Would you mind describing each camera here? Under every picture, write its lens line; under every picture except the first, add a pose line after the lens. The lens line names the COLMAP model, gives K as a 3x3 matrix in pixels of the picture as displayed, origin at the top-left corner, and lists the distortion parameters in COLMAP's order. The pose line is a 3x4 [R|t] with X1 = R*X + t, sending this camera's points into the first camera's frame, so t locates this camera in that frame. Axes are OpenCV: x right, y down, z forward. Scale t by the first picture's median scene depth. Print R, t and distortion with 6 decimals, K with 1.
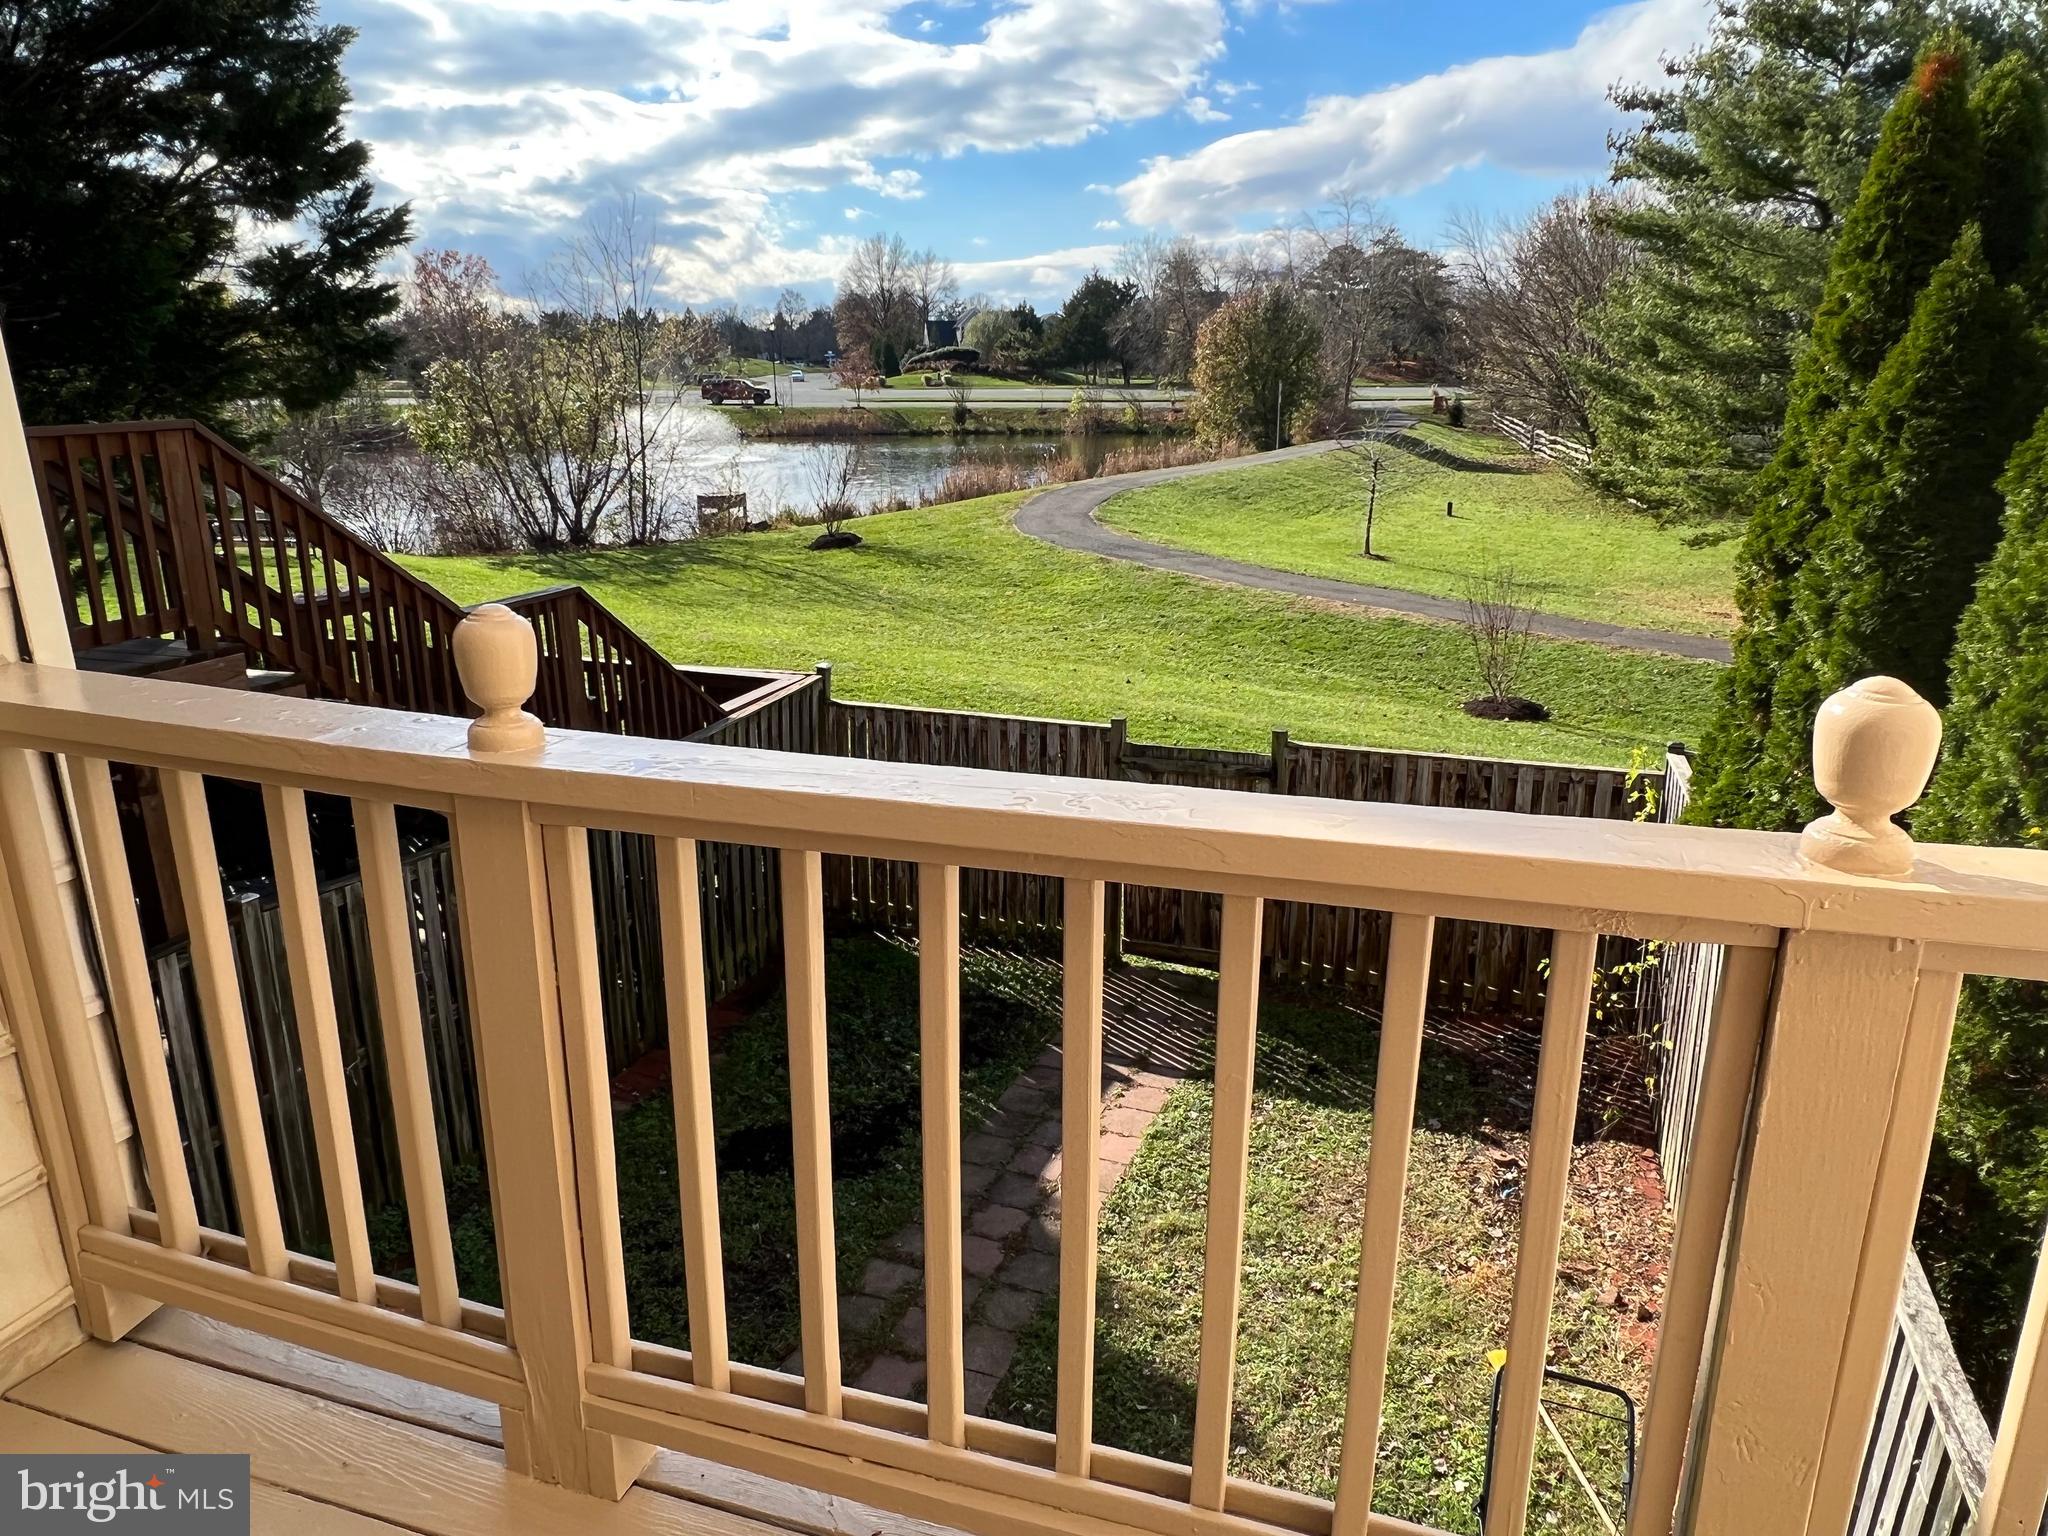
lens RADIAL K [[1384.9, 0, 1013.1], [0, 1384.9, 777.9], [0, 0, 1]] dist [0.001435, -0.001315]
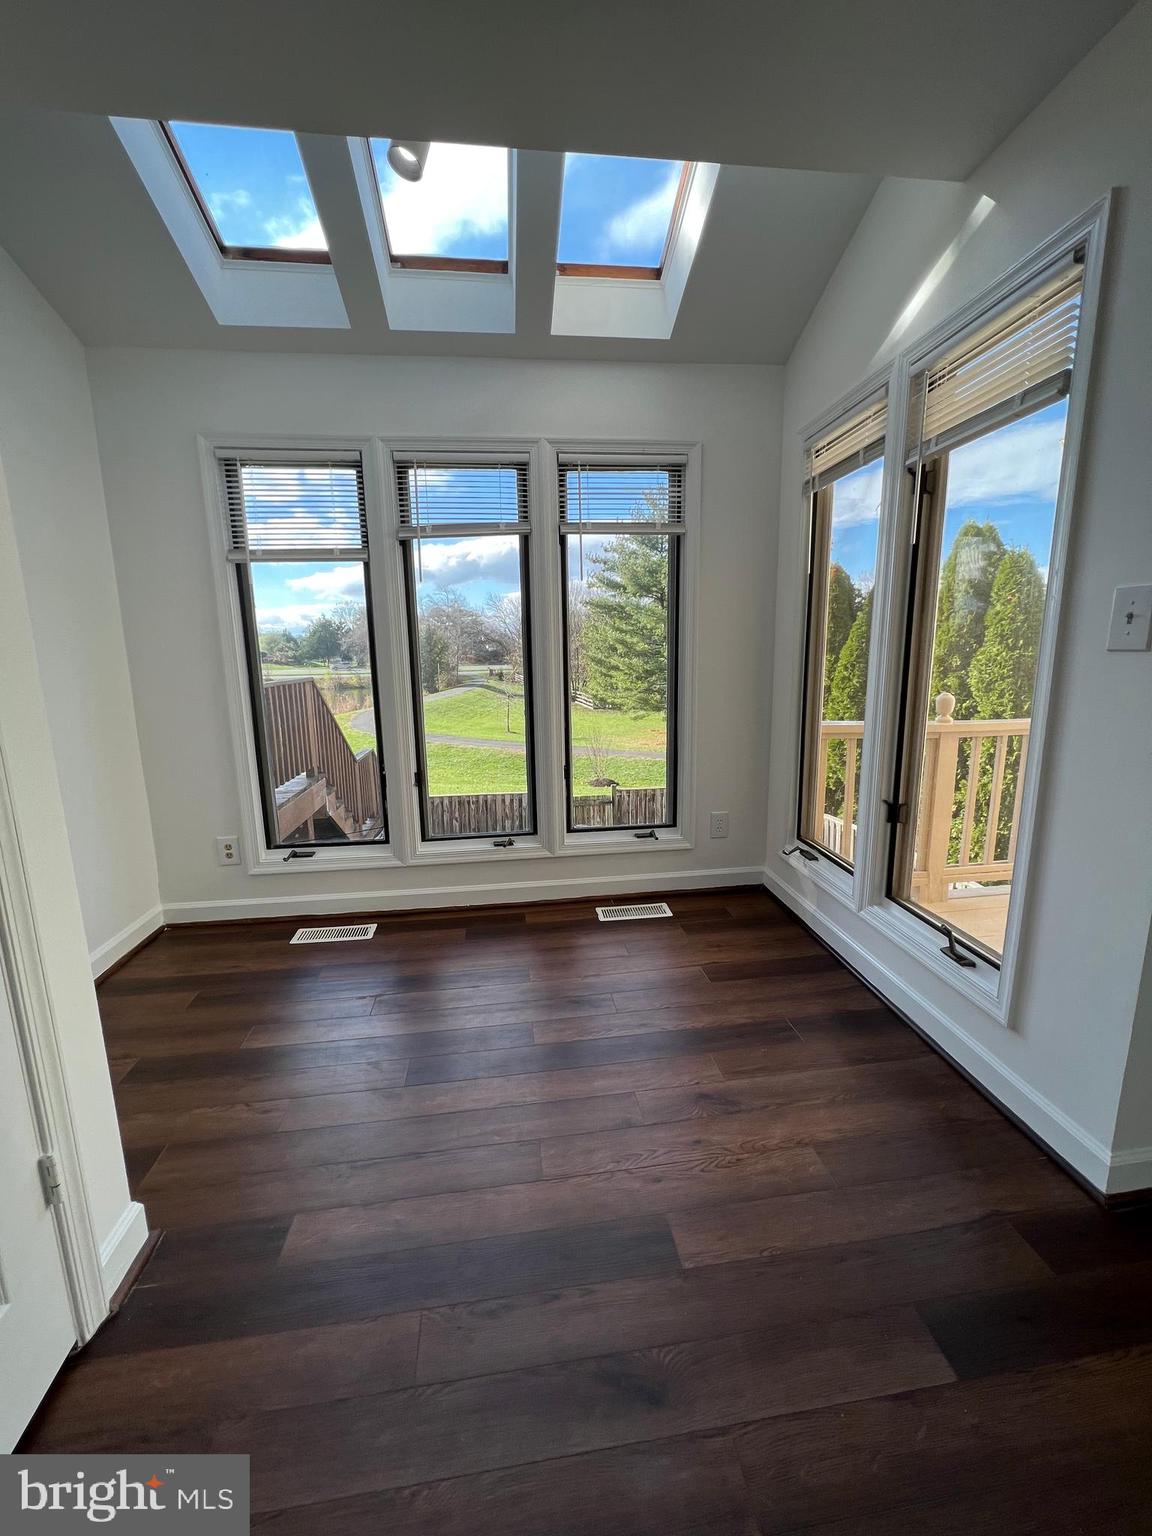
lens RADIAL K [[616.6, 0, 578.6], [0, 616.6, 770.1], [0, 0, 1]] dist [-0.000917, -0.000234]
pose [[0.894036, -0.089149, 0.439036, -0.120422], [0.136485, 0.987615, -0.077391, 0.006160], [-0.426699, 0.129112, 0.895130, -0.014307]]
